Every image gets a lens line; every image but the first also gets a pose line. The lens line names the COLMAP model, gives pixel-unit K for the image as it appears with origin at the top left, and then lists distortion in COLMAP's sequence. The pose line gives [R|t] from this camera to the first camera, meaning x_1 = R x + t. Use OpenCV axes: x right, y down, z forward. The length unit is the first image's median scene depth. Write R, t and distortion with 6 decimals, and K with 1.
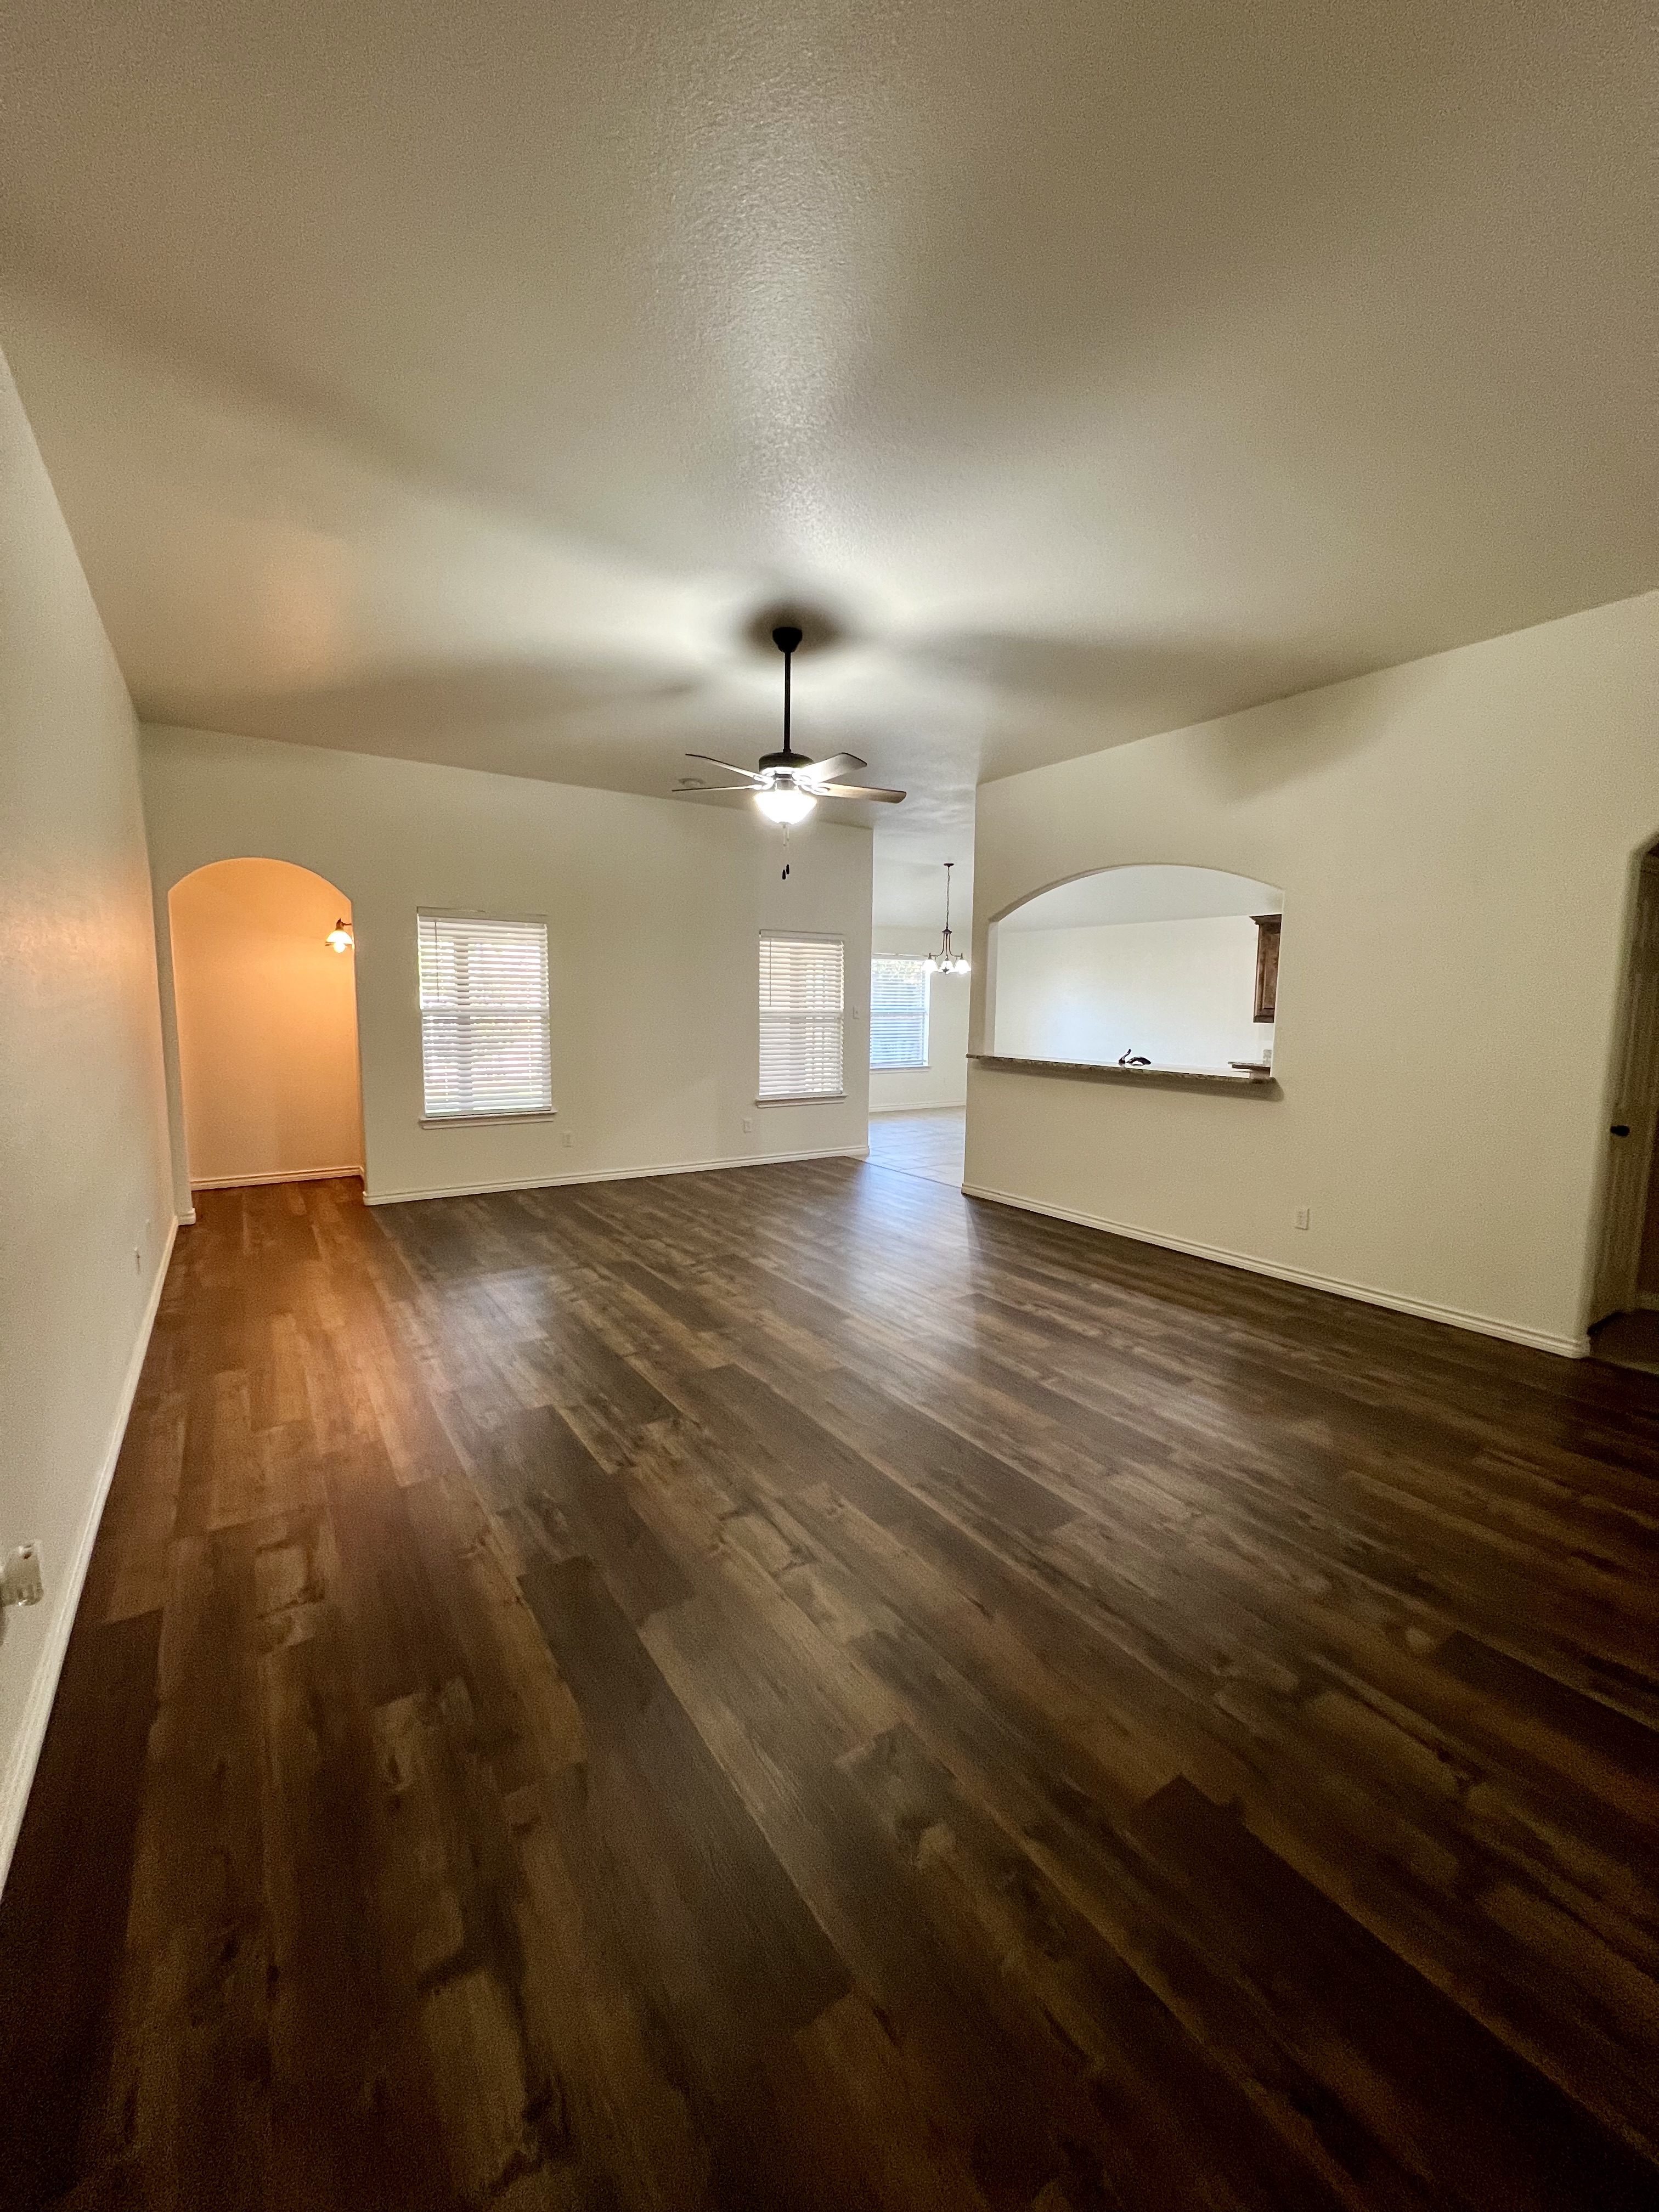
lens RADIAL K [[883.5, 0, 831.7], [0, 883.5, 1101.5], [0, 0, 1]] dist [-0.000025, -0.000625]
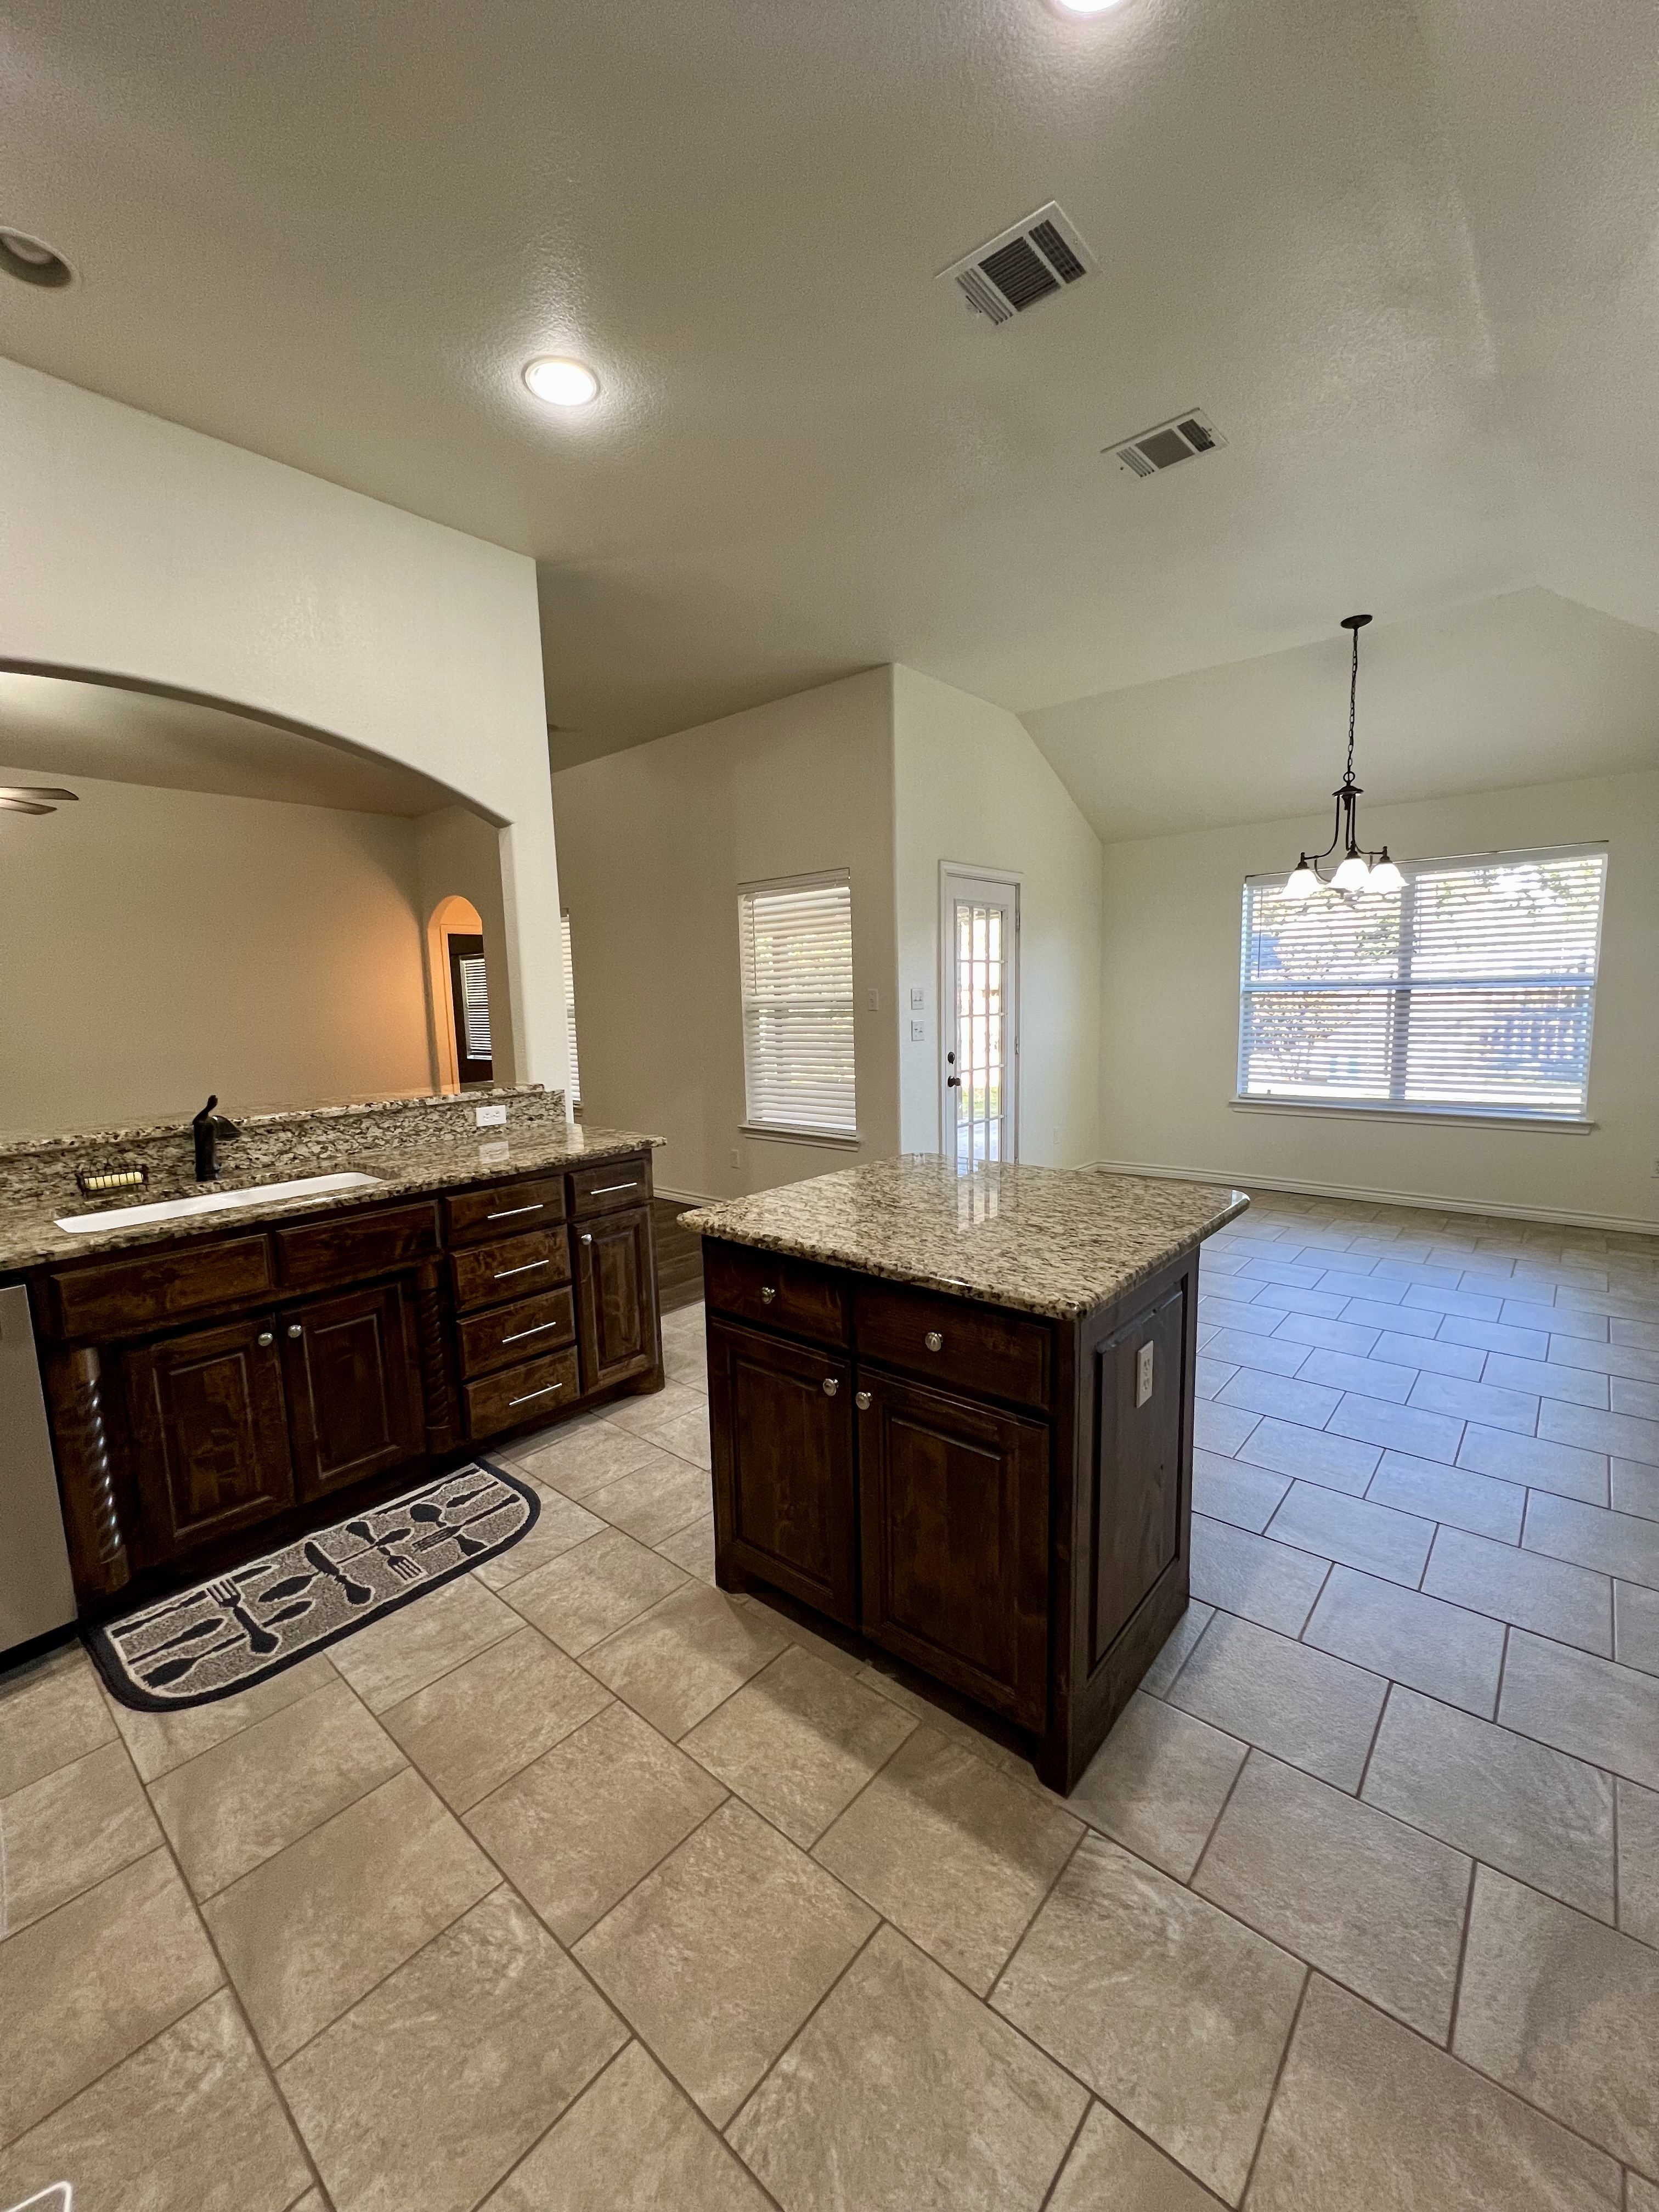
lens RADIAL K [[883.5, 0, 834.3], [0, 883.5, 1105.9], [0, 0, 1]] dist [-0.000025, -0.000625]
pose [[0.275771, 0.104342, -0.955543, 0.613668], [-0.078612, 0.993209, 0.085768, -0.084775], [0.958003, 0.051465, 0.282101, 0.865990]]
